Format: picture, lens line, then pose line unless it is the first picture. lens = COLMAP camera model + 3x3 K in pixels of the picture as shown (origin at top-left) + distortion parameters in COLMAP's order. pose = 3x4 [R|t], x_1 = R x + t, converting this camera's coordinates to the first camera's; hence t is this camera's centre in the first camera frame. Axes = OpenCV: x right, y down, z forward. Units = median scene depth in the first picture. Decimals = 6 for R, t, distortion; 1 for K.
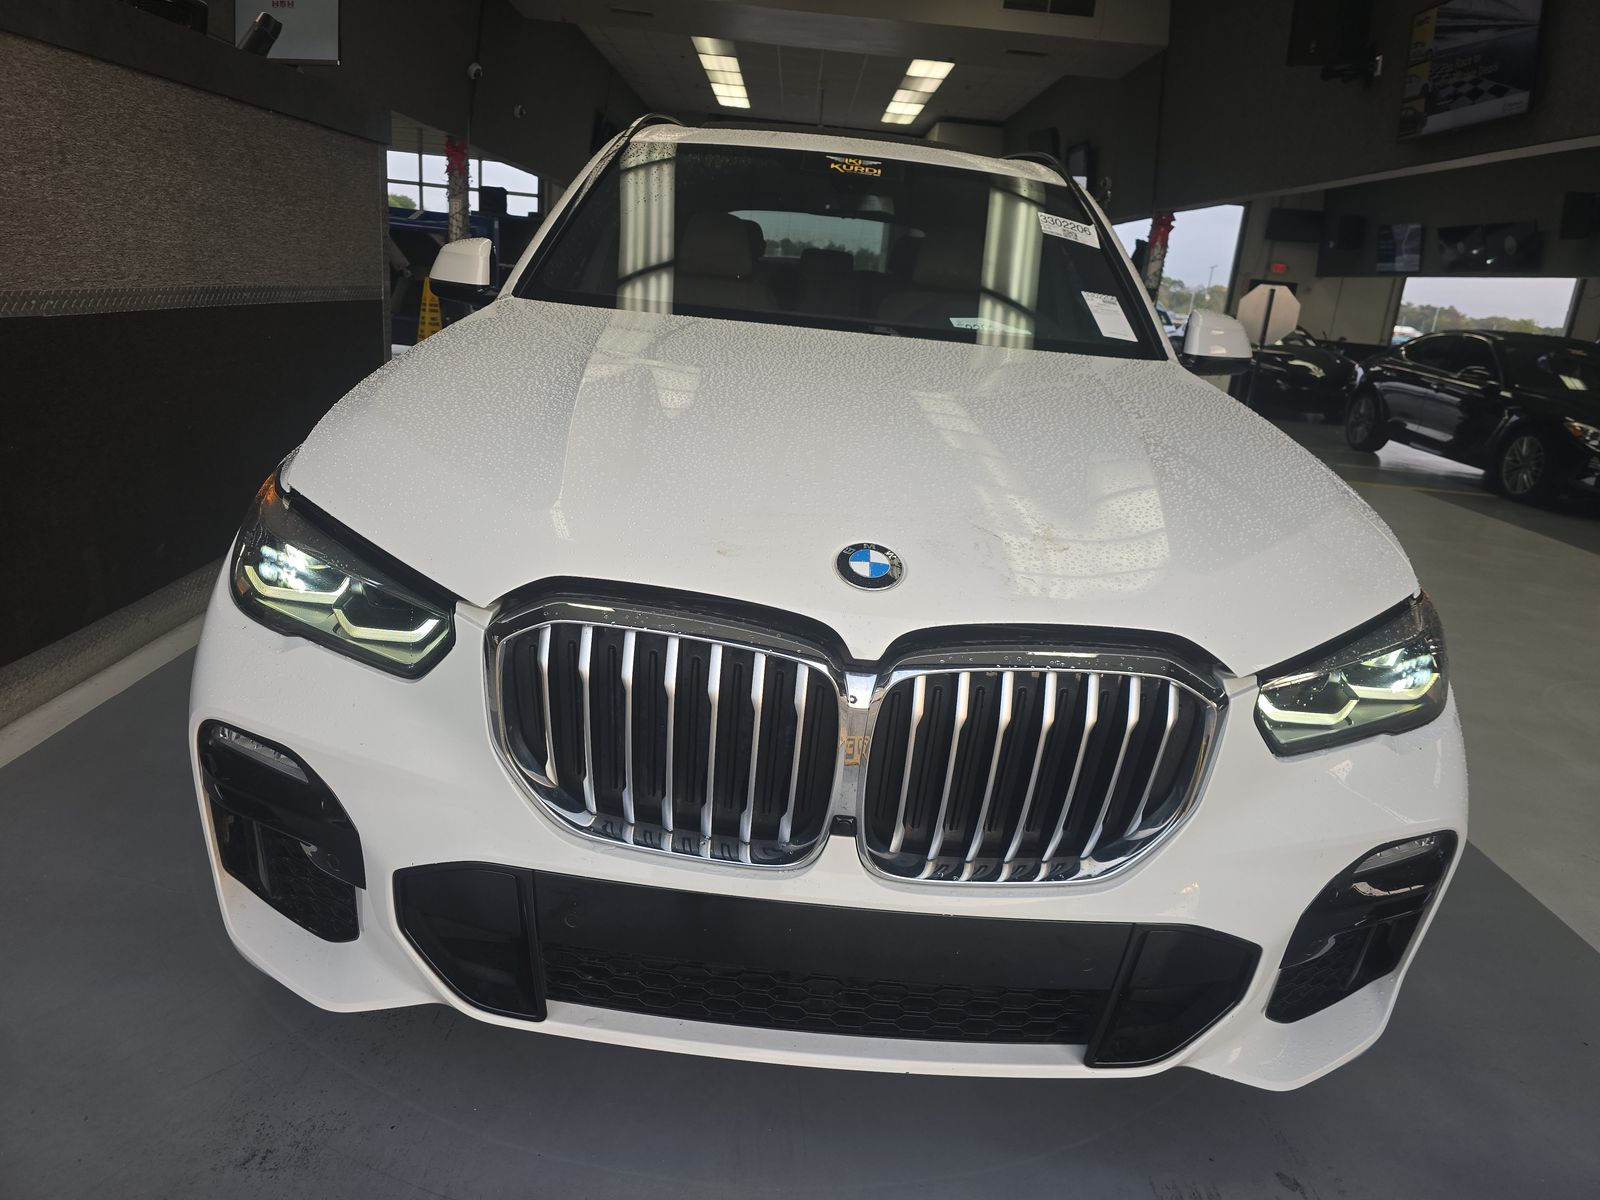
lens RADIAL K [[1077.4, 0, 781.9], [0, 1077.4, 598.0], [0, 0, 1]] dist [0.011074, -0.003592]
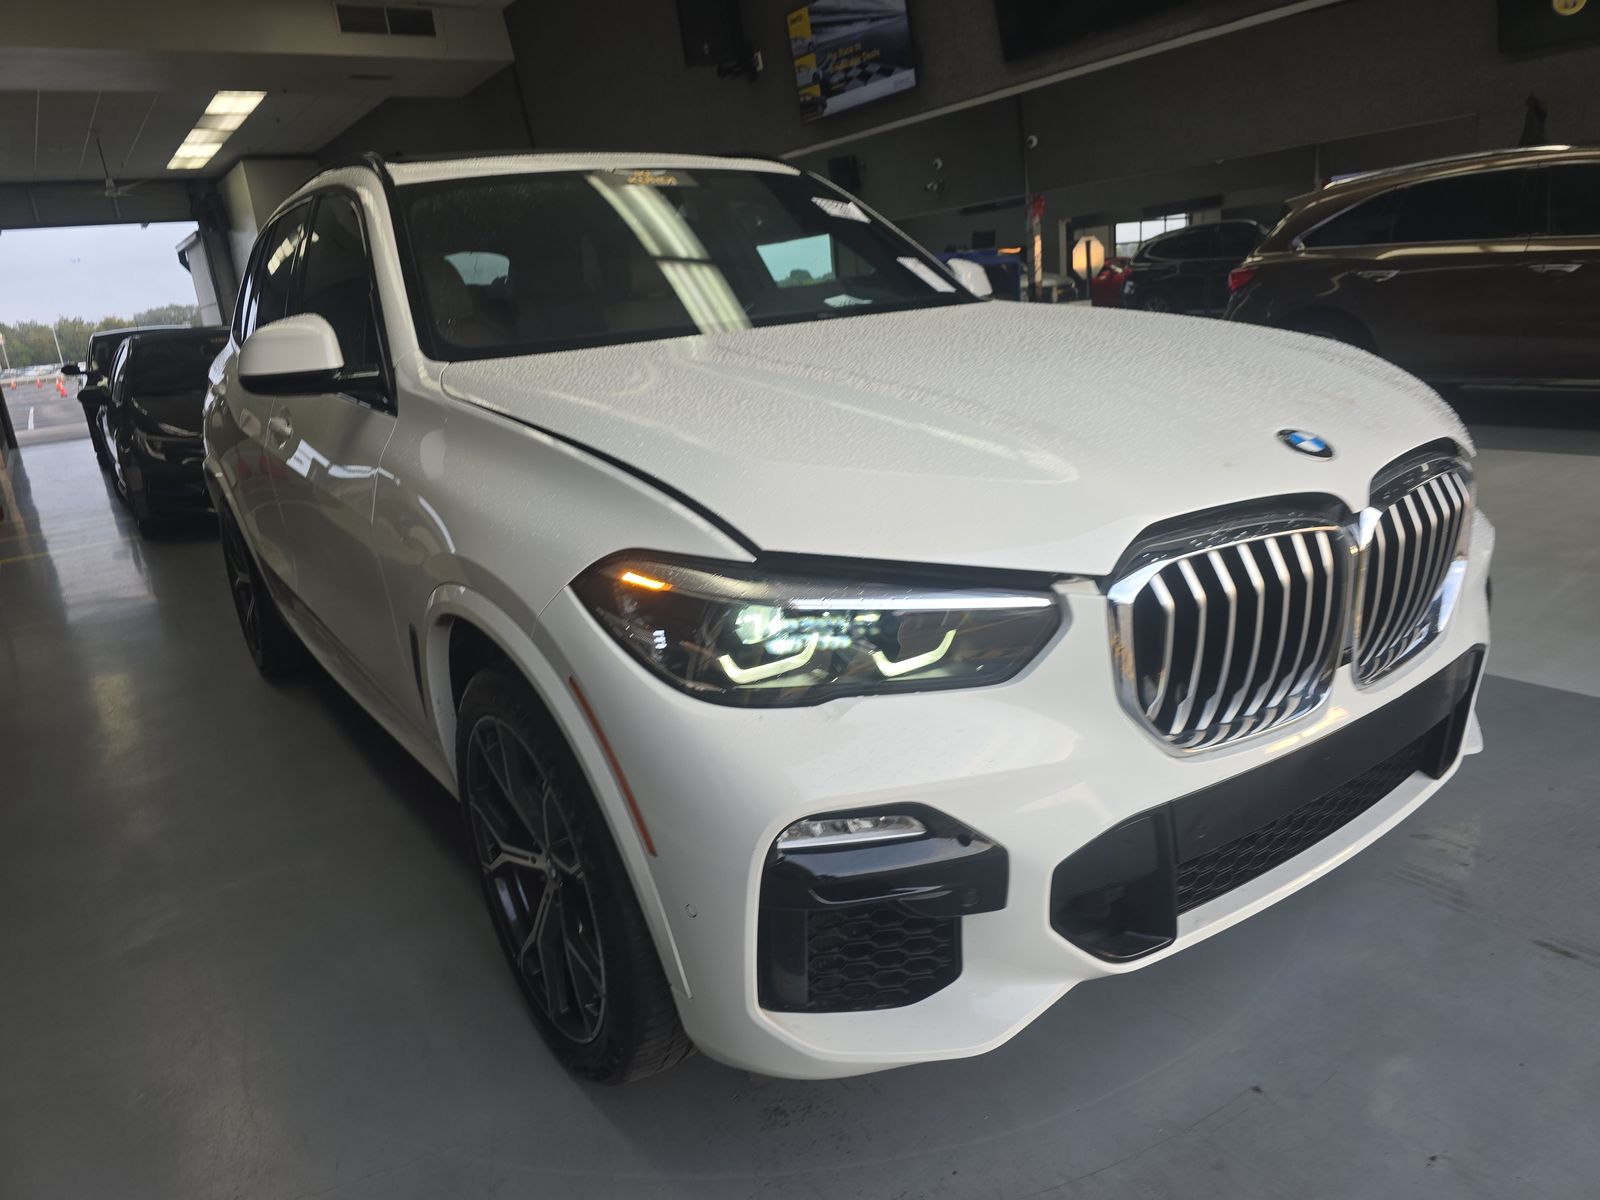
lens RADIAL K [[1063.8, 0, 800.0], [0, 1063.8, 600.0], [0, 0, 1]] dist [0.060900, 0.000052]
pose [[0.805404, -0.325976, 0.495039, -0.198403], [0.333302, 0.939710, 0.076520, -0.028058], [-0.490137, 0.103369, 0.865495, 0.045211]]
